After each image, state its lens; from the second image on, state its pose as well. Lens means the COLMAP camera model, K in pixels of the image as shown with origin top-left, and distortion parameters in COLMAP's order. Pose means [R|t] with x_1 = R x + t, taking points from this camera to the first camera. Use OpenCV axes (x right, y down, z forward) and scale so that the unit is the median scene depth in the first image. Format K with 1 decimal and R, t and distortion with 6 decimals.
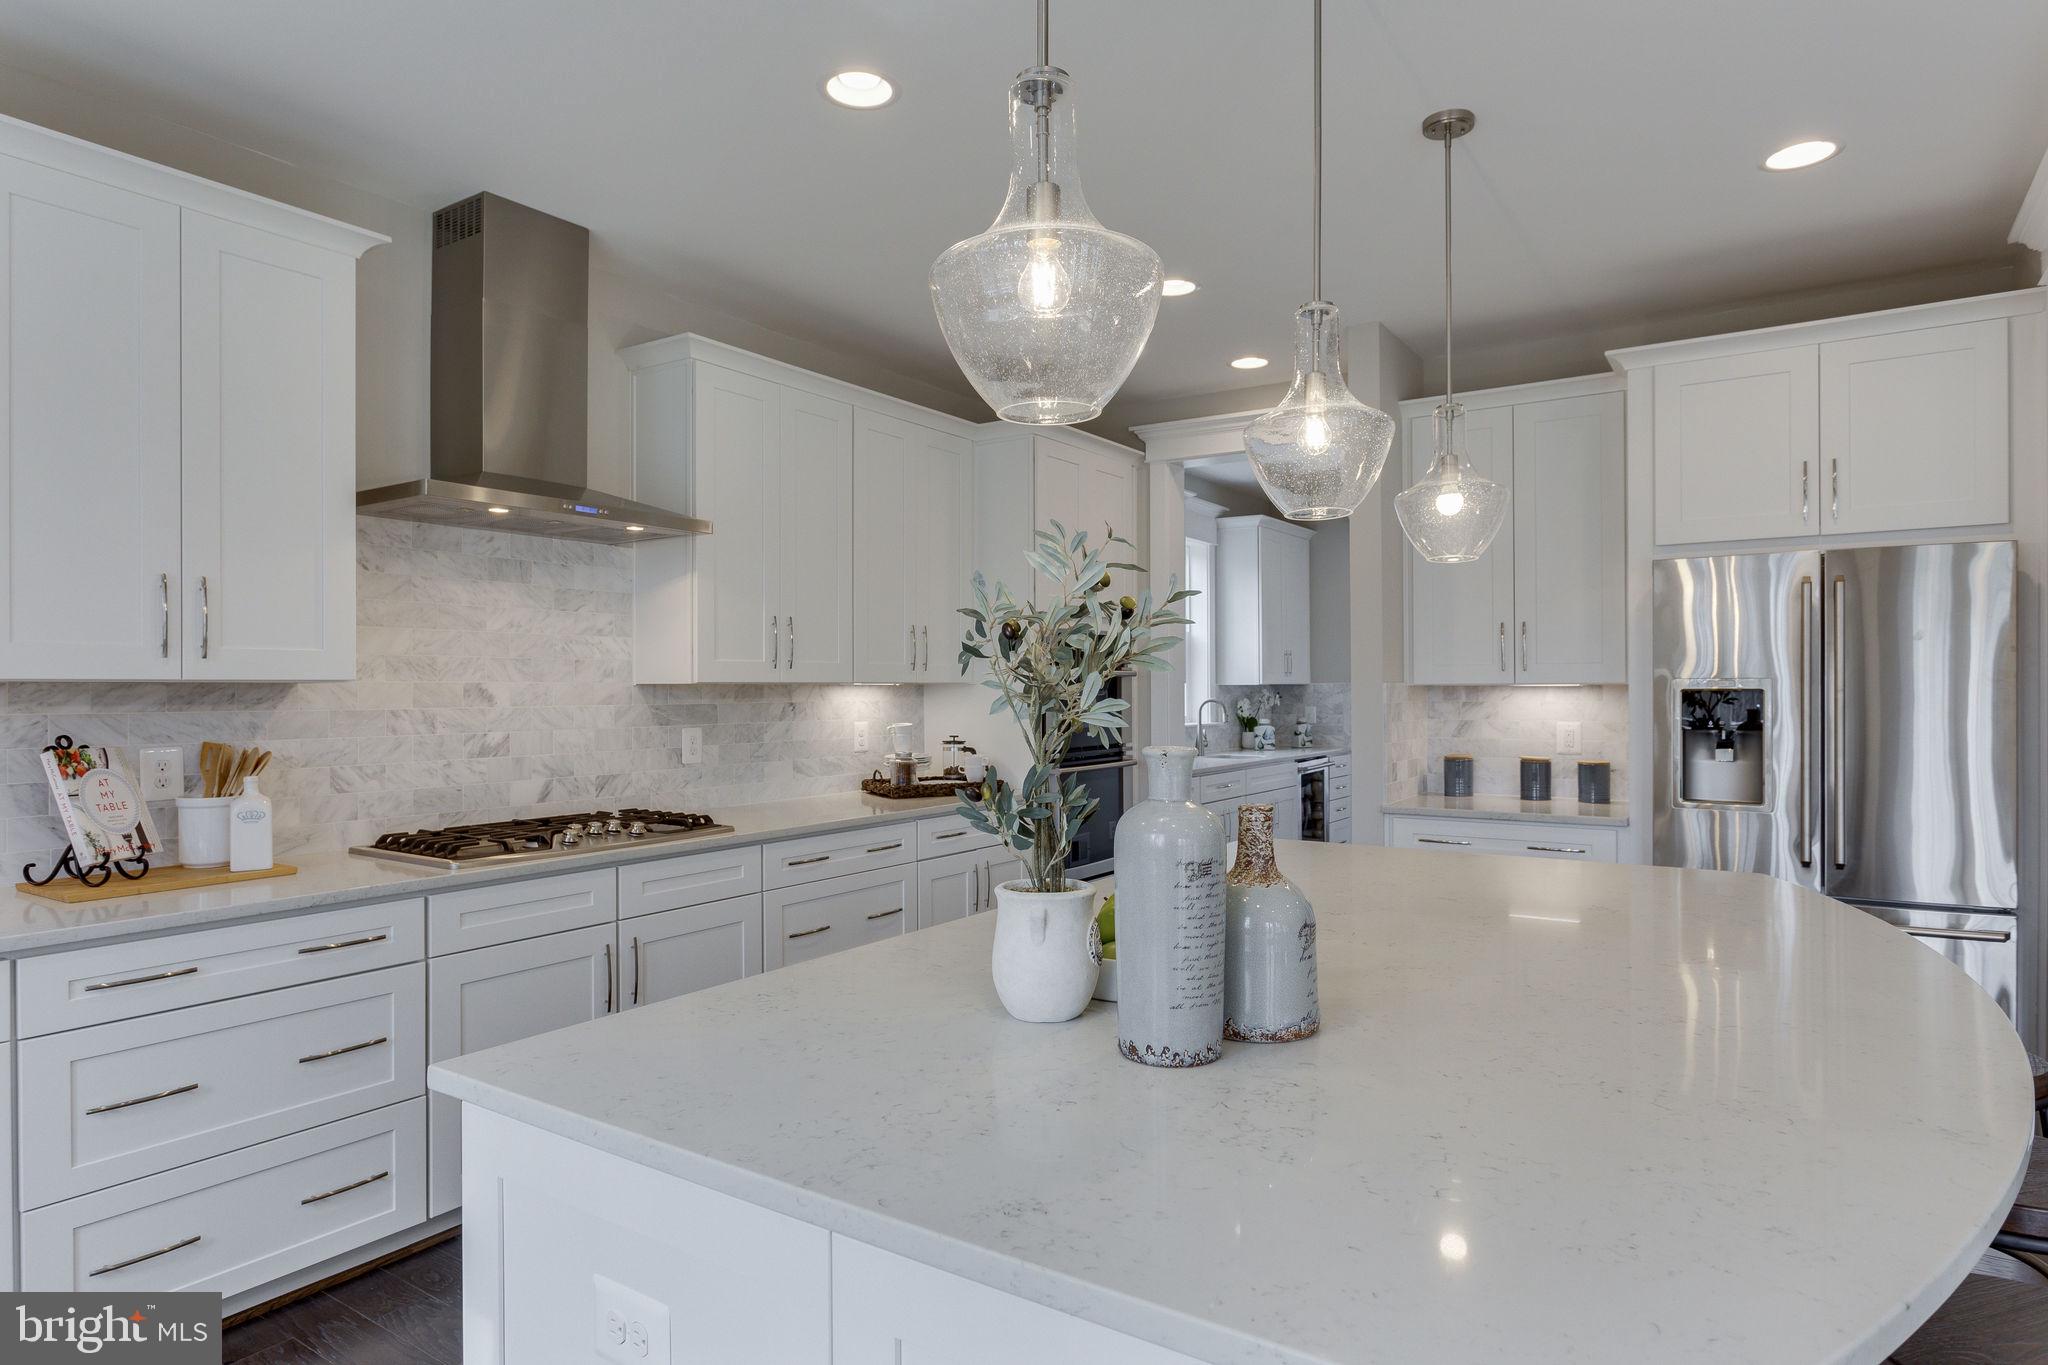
lens RADIAL K [[1117.0, 0, 946.9], [0, 1117.0, 686.9], [0, 0, 1]] dist [-0.000438, -0.000280]
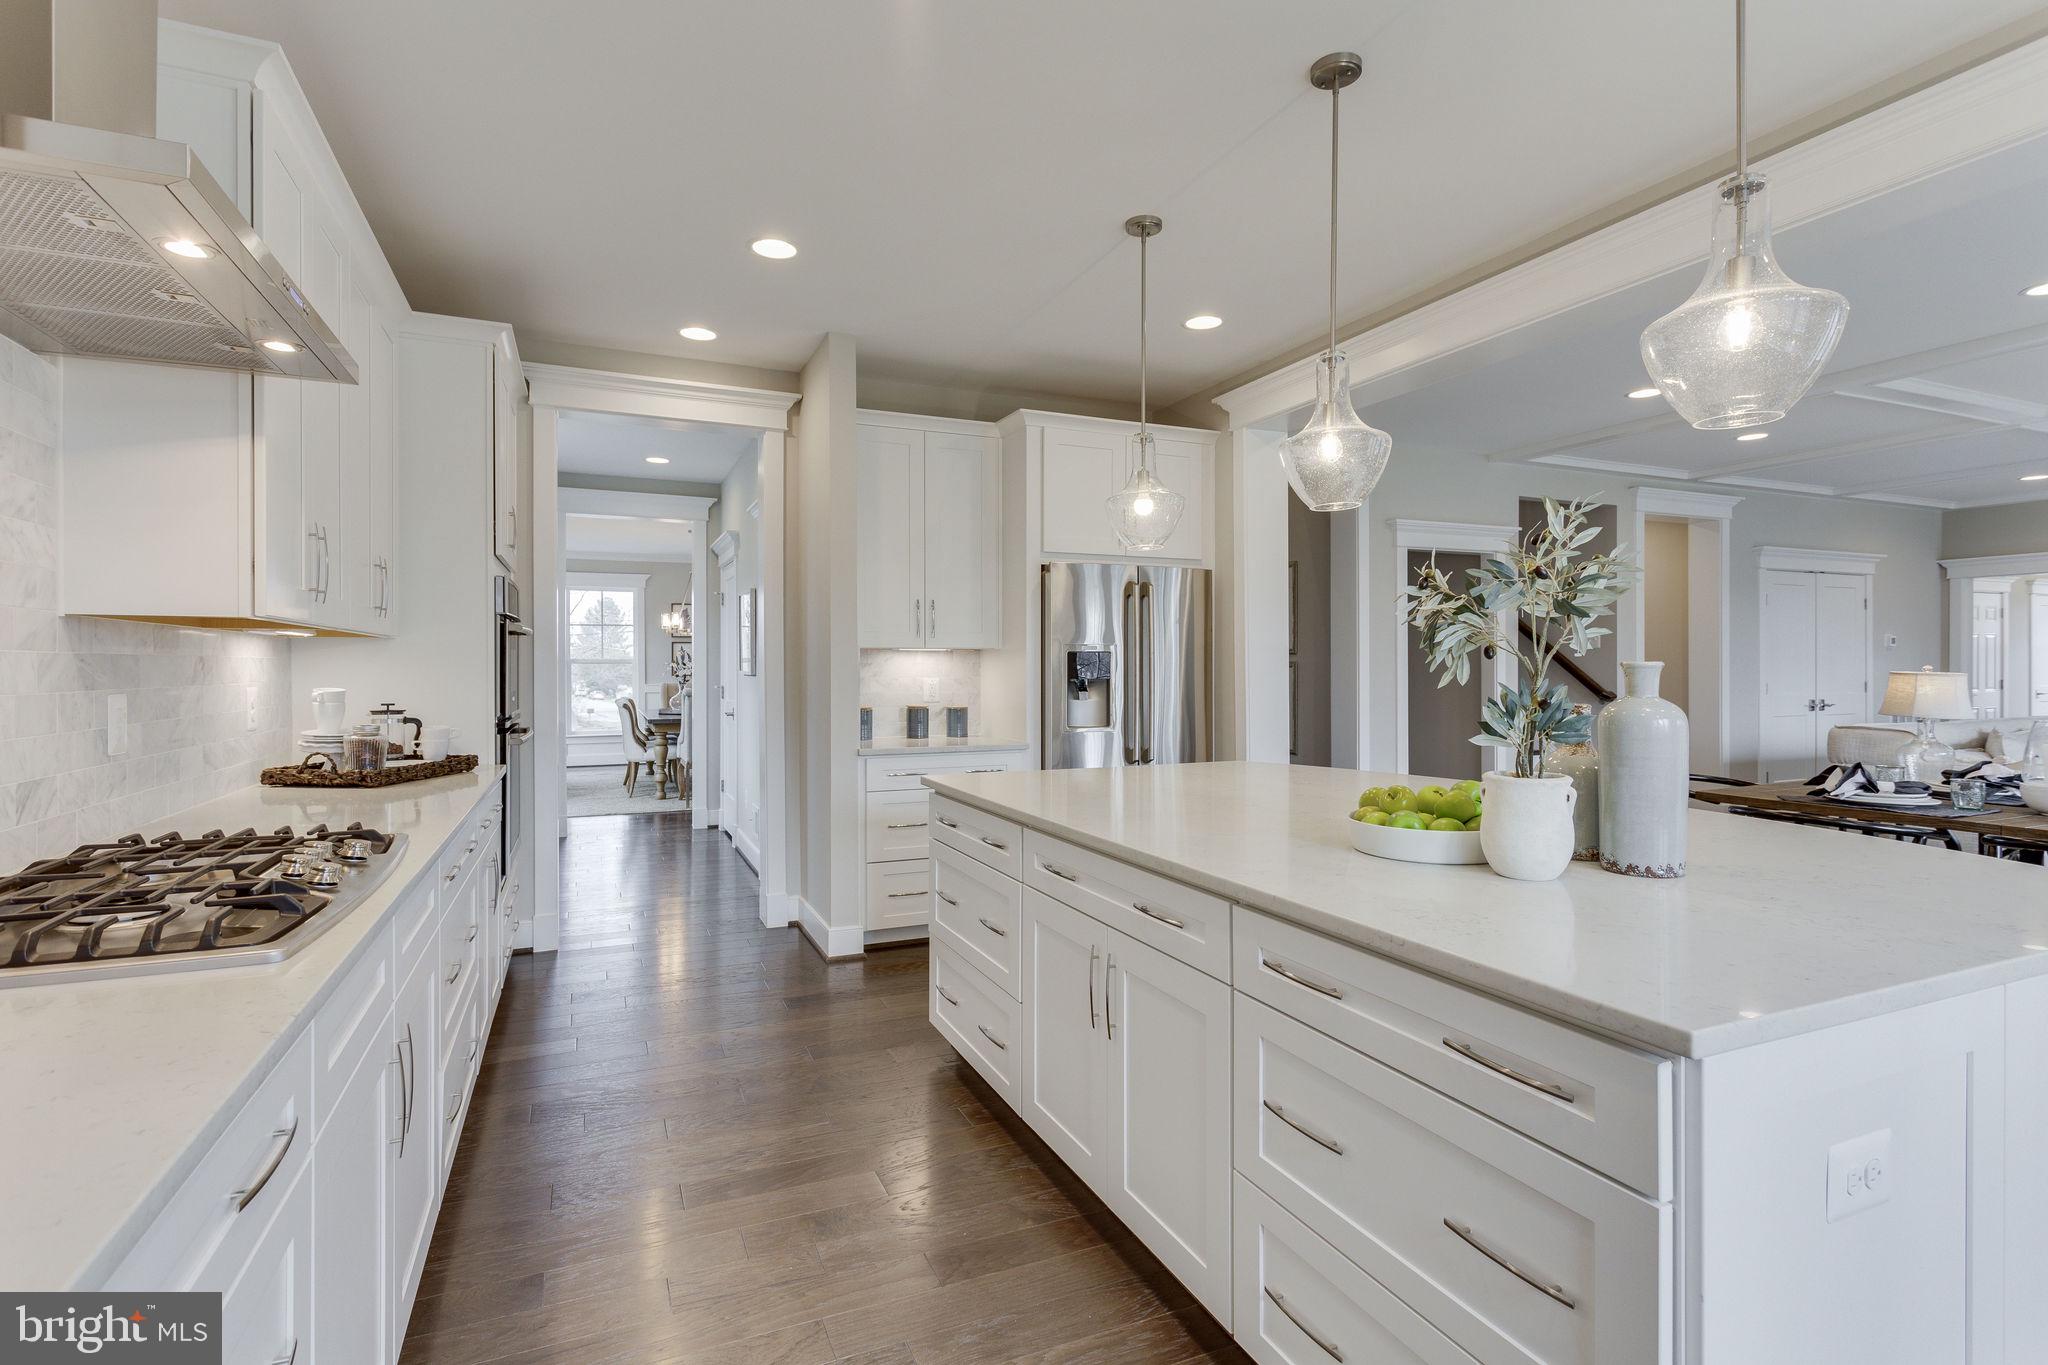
lens RADIAL K [[1010.0, 0, 986.3], [0, 1010.0, 661.8], [0, 0, 1]] dist [-0.003291, -0.000741]
pose [[0.525552, 0.007436, 0.850729, -0.482458], [-0.003115, 0.999972, -0.006817, 0.023992], [-0.850756, 0.000933, 0.525561, 0.364791]]
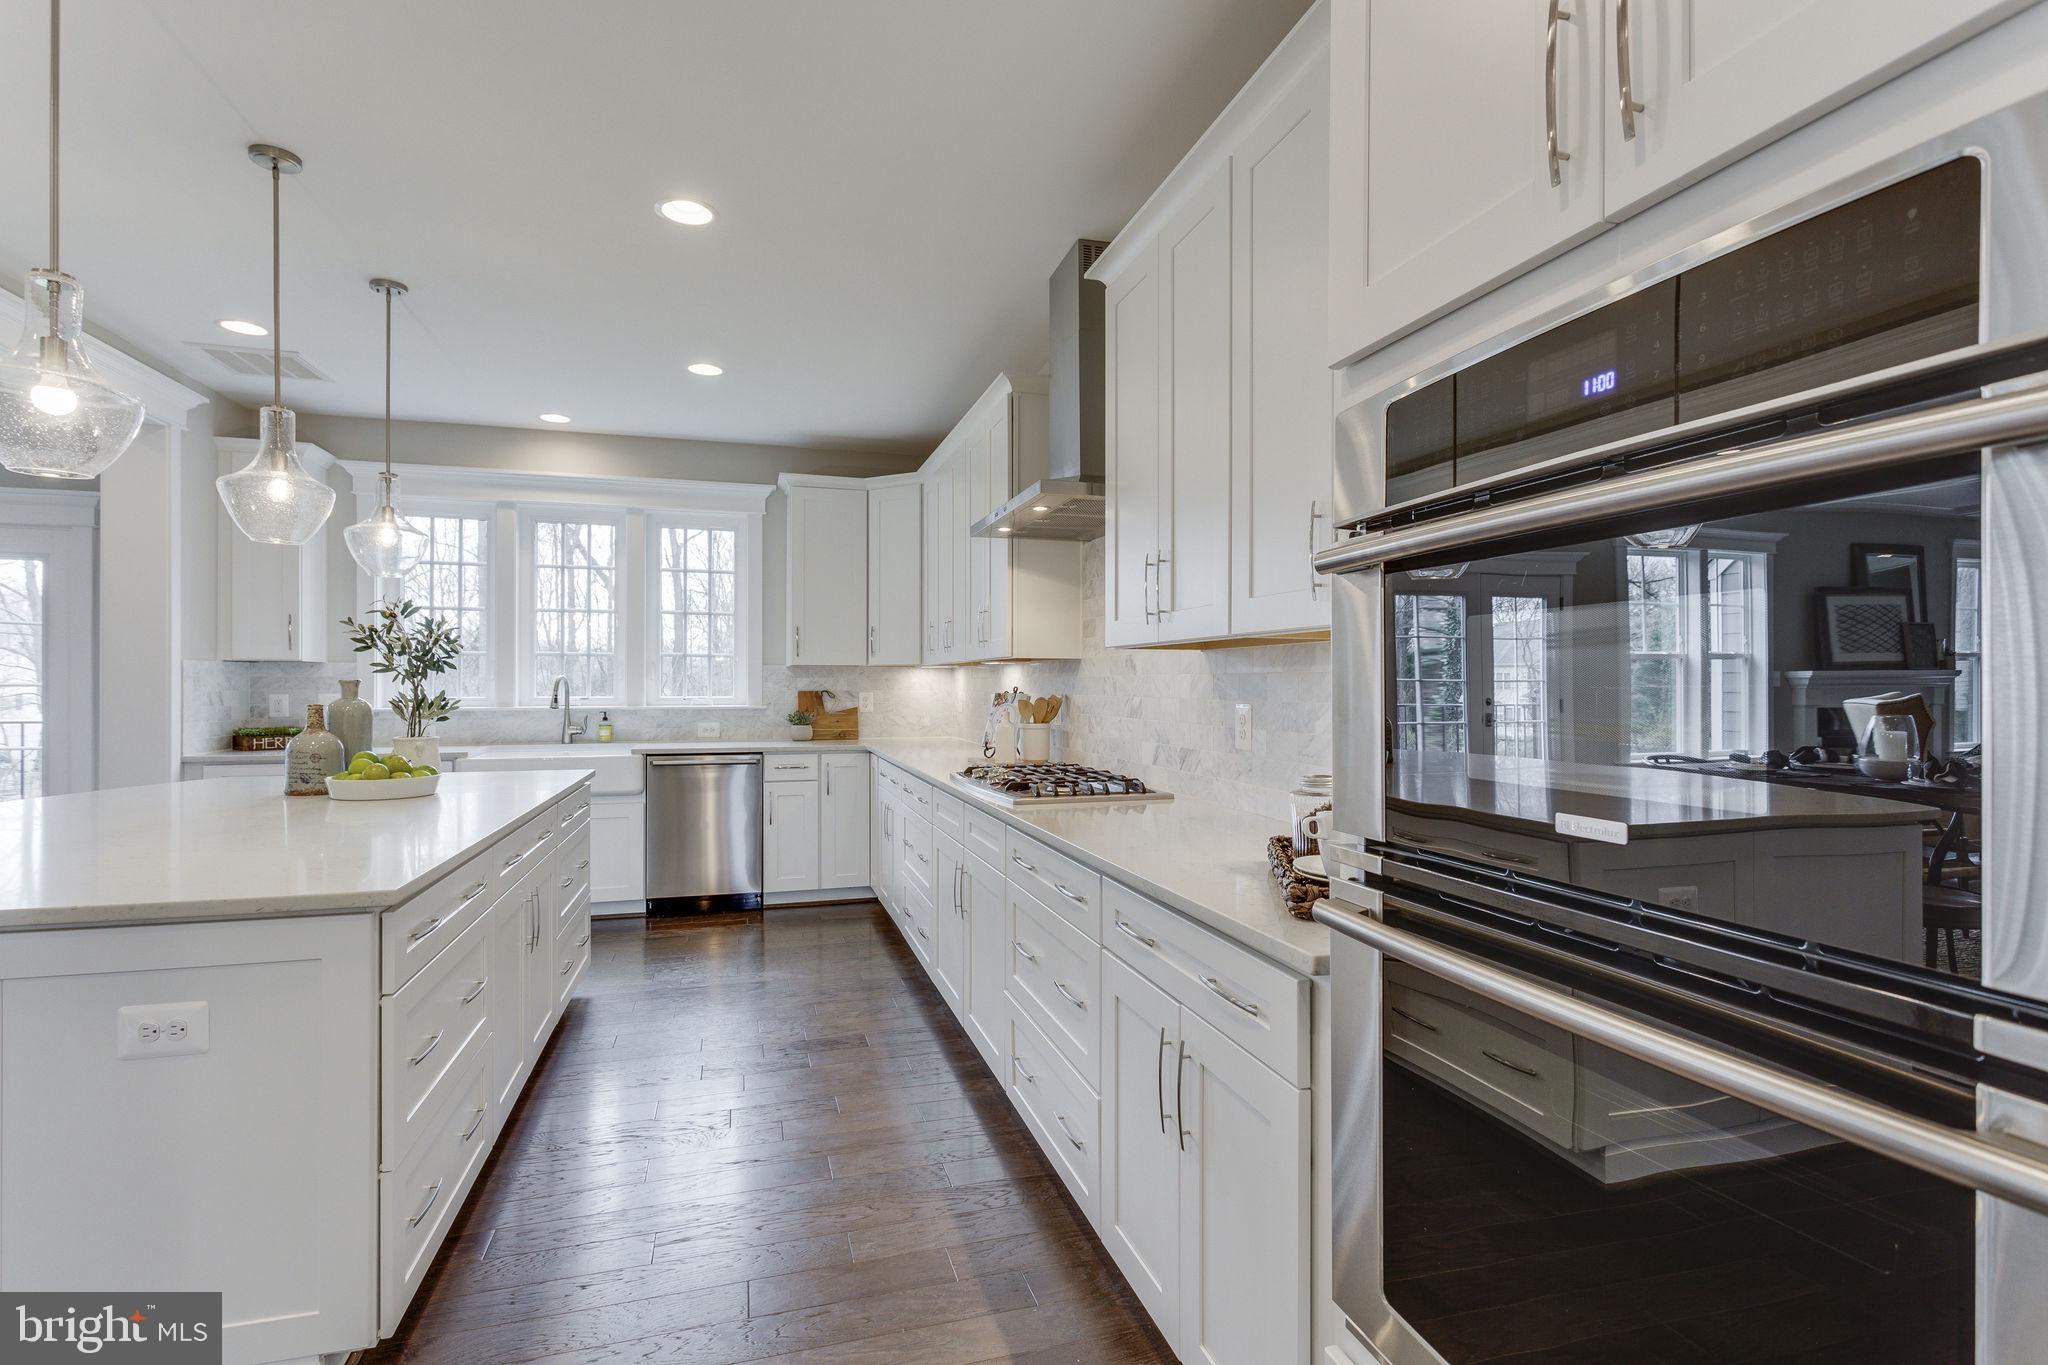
lens RADIAL K [[976.3, 0, 1024.0], [0, 976.3, 682.5], [0, 0, 1]] dist [-0.003048, -0.000397]
pose [[-0.603223, 0.005561, -0.797553, 0.443760], [0.006966, 0.999974, 0.001704, 0.021378], [0.797542, -0.004528, -0.603247, 1.414441]]
